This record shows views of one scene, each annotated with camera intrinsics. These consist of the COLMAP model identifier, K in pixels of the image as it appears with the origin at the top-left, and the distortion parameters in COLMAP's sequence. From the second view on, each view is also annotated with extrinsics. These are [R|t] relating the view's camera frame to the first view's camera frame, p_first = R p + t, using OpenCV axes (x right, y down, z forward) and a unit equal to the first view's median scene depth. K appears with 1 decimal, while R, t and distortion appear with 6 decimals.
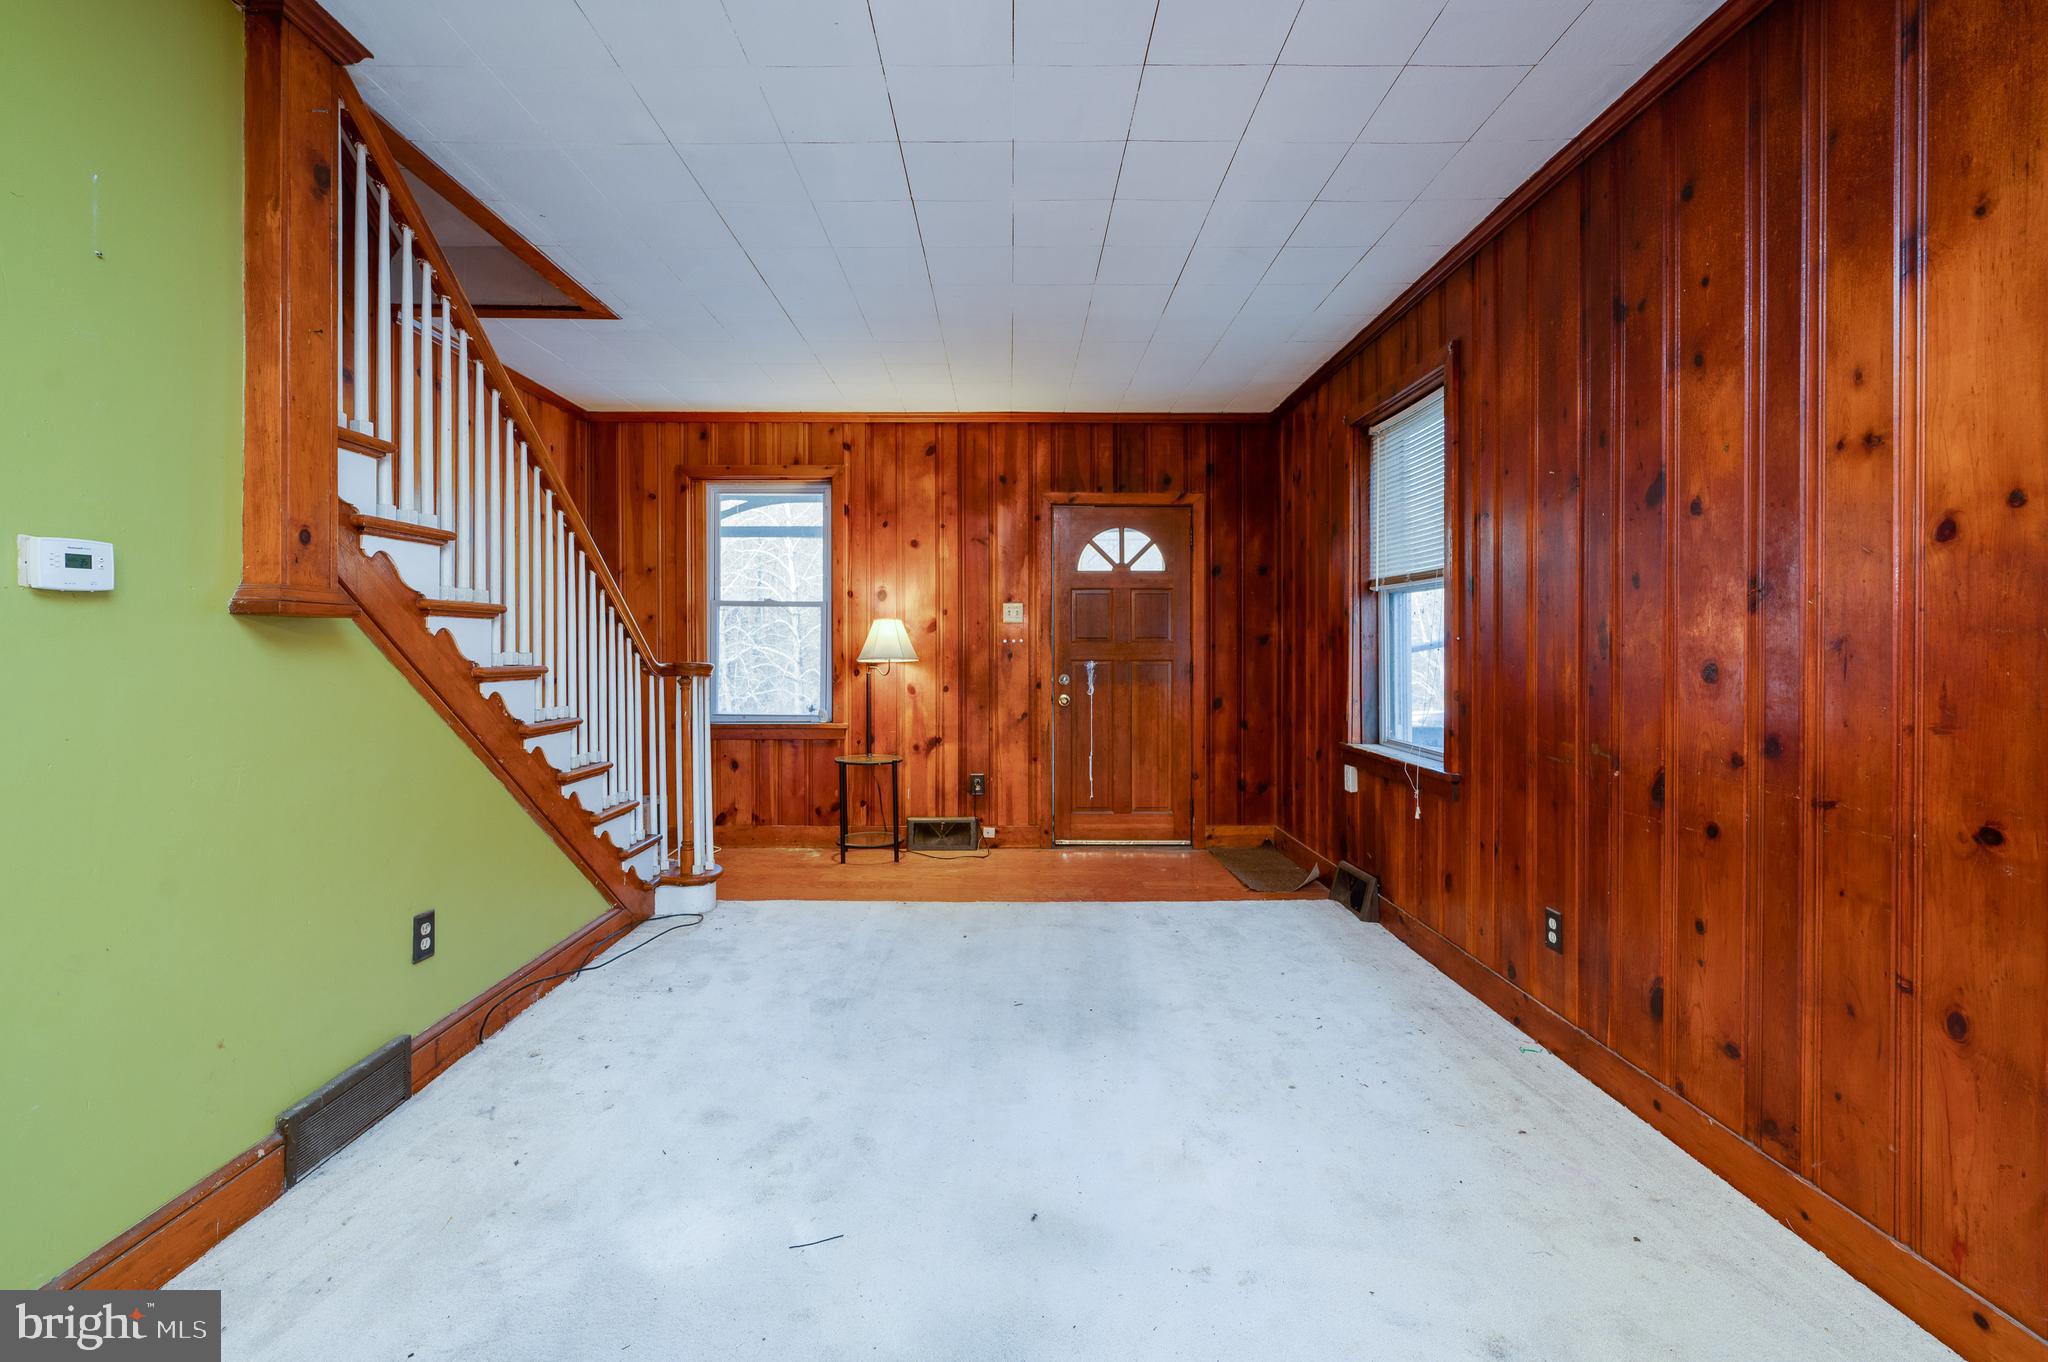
lens RADIAL K [[859.7, 0, 1014.8], [0, 859.7, 648.8], [0, 0, 1]] dist [-0.003721, -0.000422]
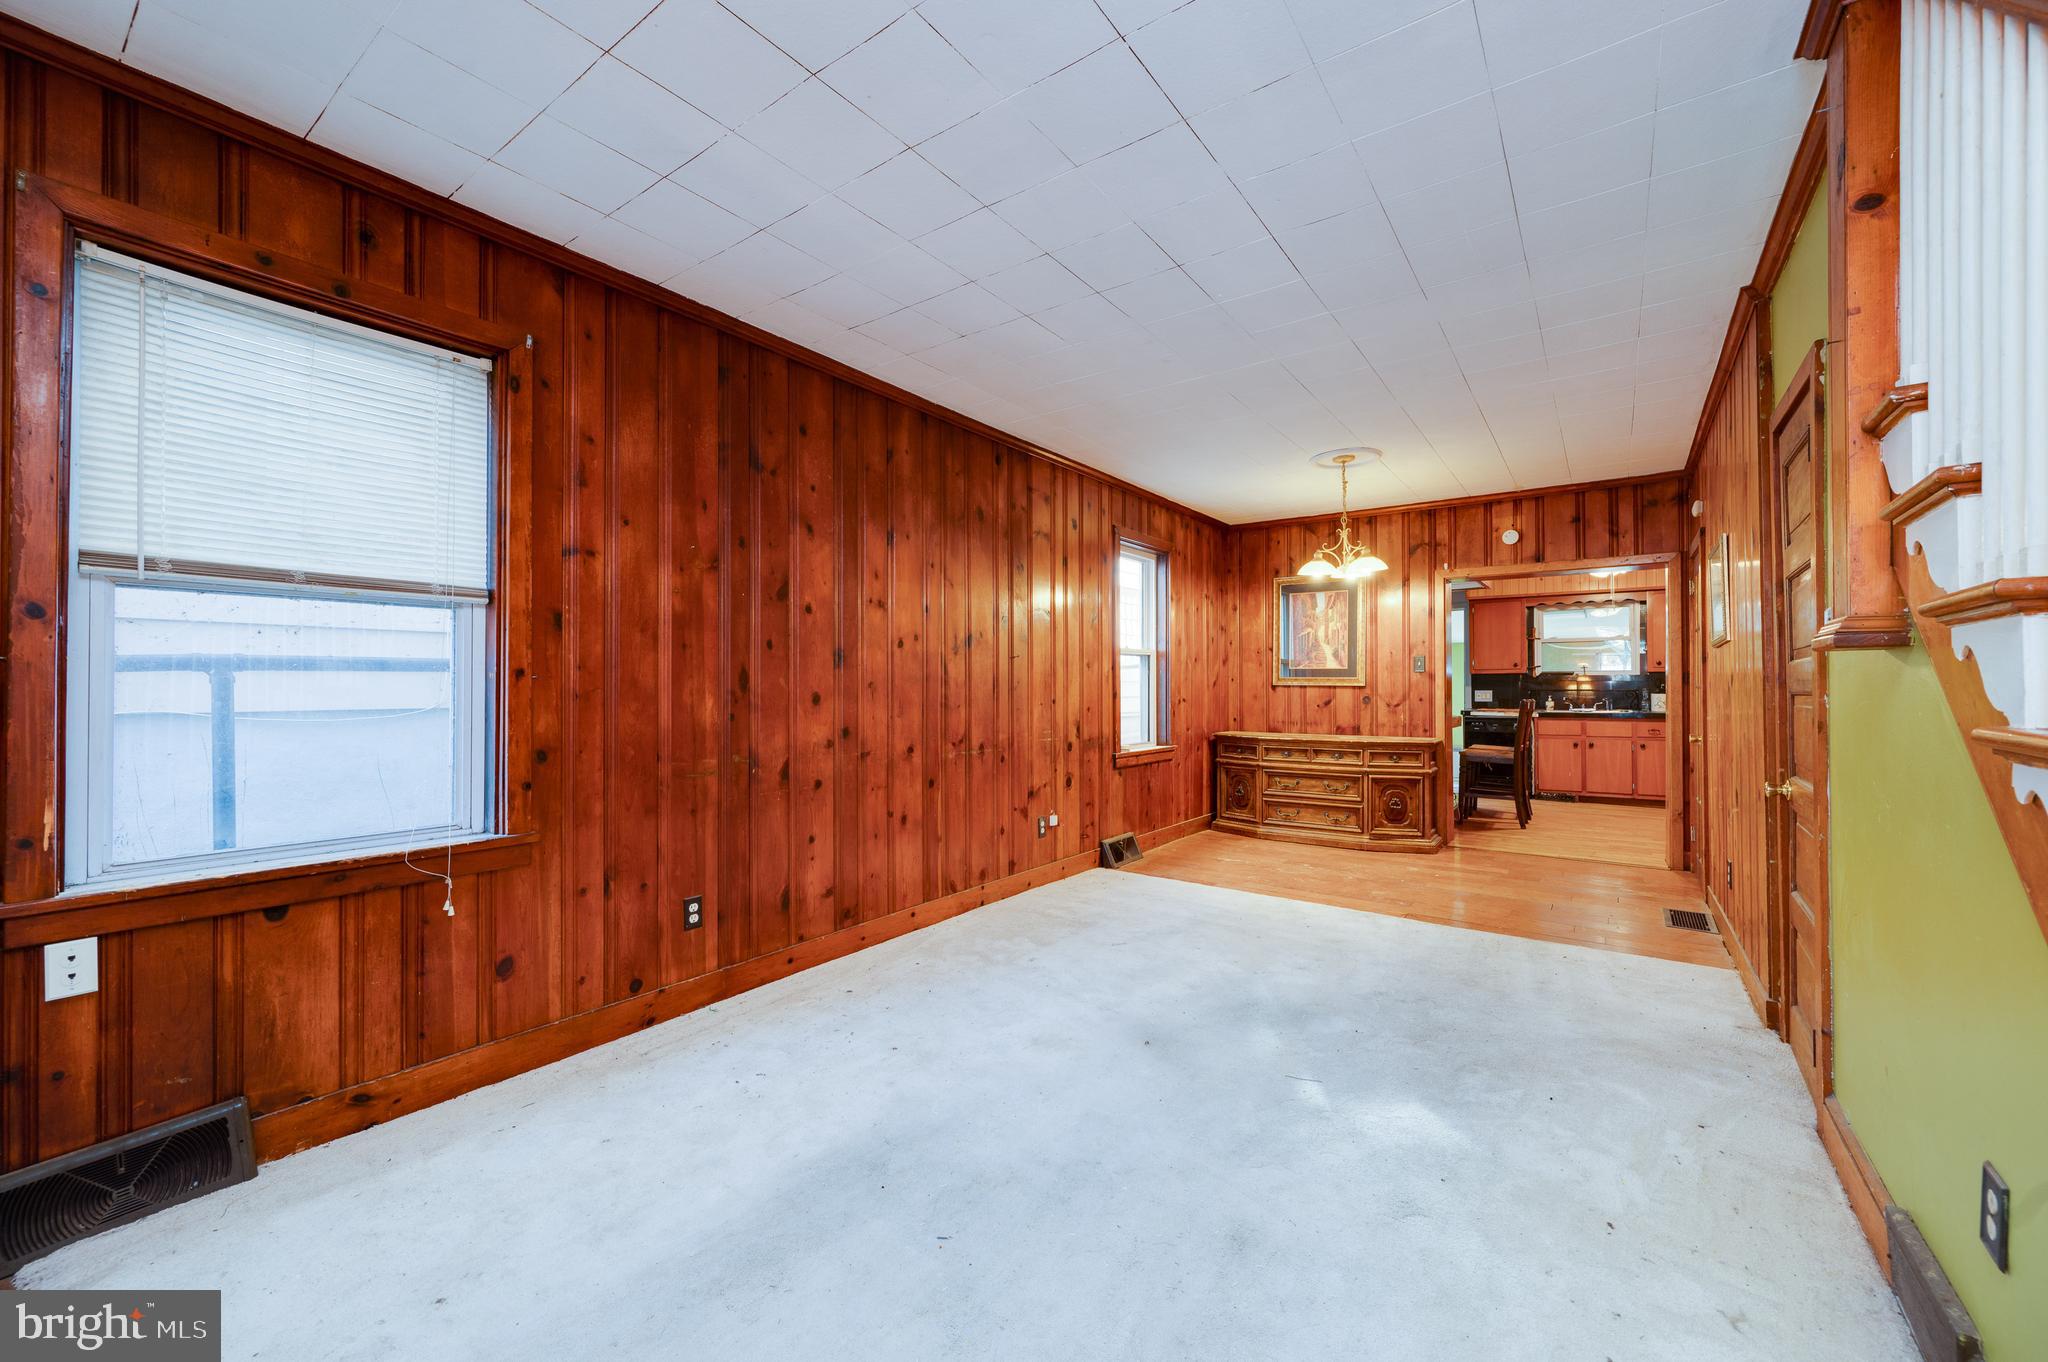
lens RADIAL K [[799.7, 0, 1037.0], [0, 799.7, 684.0], [0, 0, 1]] dist [-0.000139, -0.000953]
pose [[-0.811024, 0.003263, 0.585004, -0.230734], [0.003060, 0.999994, -0.001335, -0.001160], [-0.585005, 0.000707, -0.811030, 0.825082]]
